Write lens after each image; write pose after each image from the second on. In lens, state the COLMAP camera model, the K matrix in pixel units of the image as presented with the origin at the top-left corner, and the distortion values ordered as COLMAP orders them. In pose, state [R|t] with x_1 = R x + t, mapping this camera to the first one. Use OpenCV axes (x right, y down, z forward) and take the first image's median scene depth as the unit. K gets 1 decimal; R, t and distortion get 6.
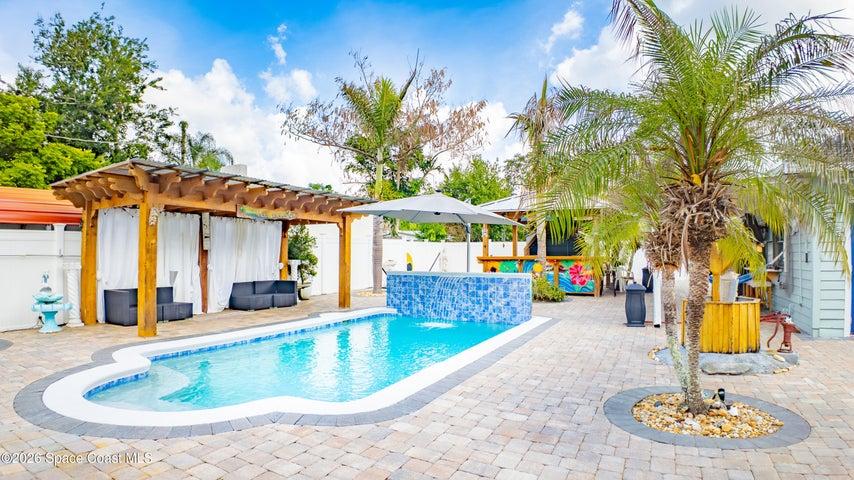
lens RADIAL K [[460.4, 0, 427.0], [0, 460.4, 240.0], [0, 0, 1]] dist [-0.076783, -0.031721]
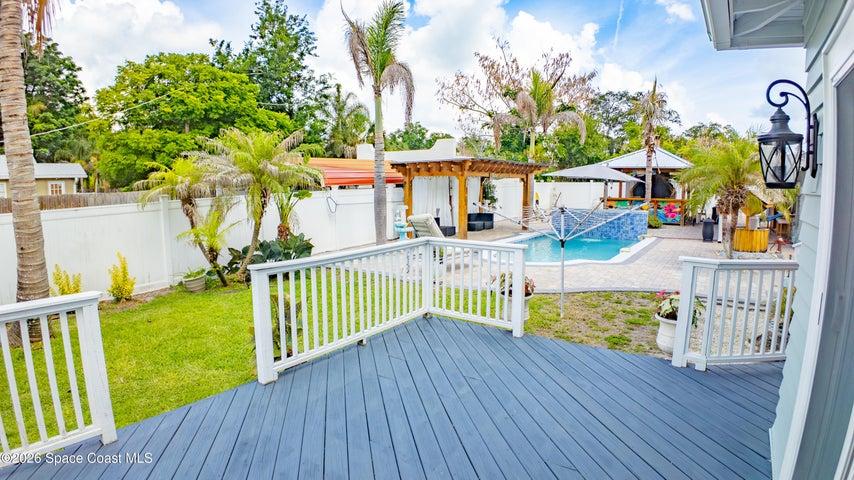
lens RADIAL K [[469.5, 0, 427.0], [0, 469.5, 240.0], [0, 0, 1]] dist [-0.052394, -0.113242]
pose [[0.993404, 0.012905, -0.113940, -0.290082], [0.004527, 0.988459, 0.151420, -0.062134], [0.114579, -0.150937, 0.981881, -0.586755]]
